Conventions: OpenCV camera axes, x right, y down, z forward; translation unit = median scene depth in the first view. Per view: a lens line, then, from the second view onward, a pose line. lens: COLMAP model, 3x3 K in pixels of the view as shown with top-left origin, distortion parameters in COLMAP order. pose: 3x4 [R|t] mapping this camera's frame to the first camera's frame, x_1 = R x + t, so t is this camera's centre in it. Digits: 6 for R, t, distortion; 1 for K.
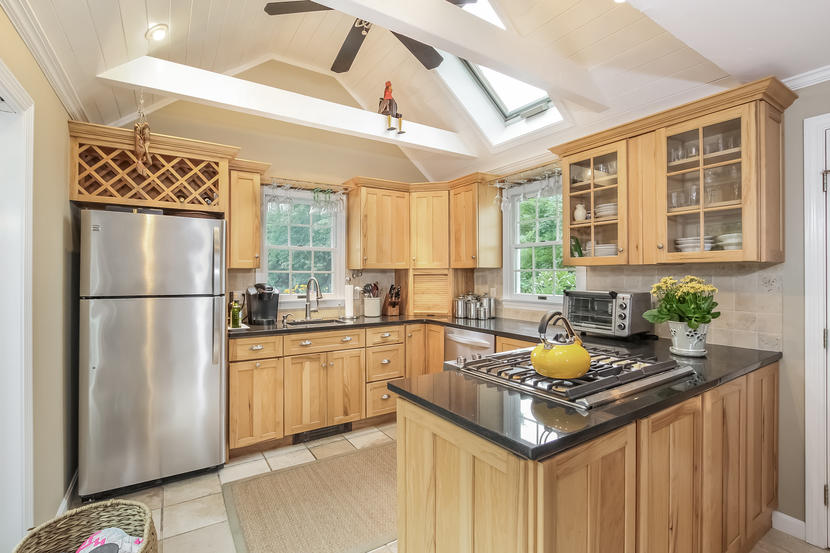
lens RADIAL K [[389.7, 0, 420.3], [0, 389.7, 276.0], [0, 0, 1]] dist [-0.017831, 0.001082]
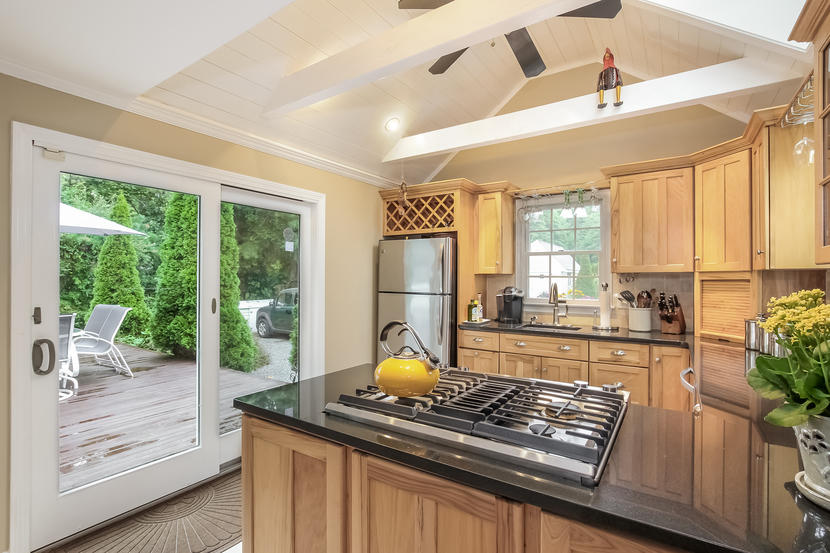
lens RADIAL K [[389.7, 0, 420.3], [0, 389.7, 276.0], [0, 0, 1]] dist [-0.017831, 0.001082]
pose [[0.394724, -0.006584, -0.918776, 0.574812], [-0.010660, 0.999874, -0.011745, 0.004029], [0.918738, 0.014430, 0.394604, 0.335035]]
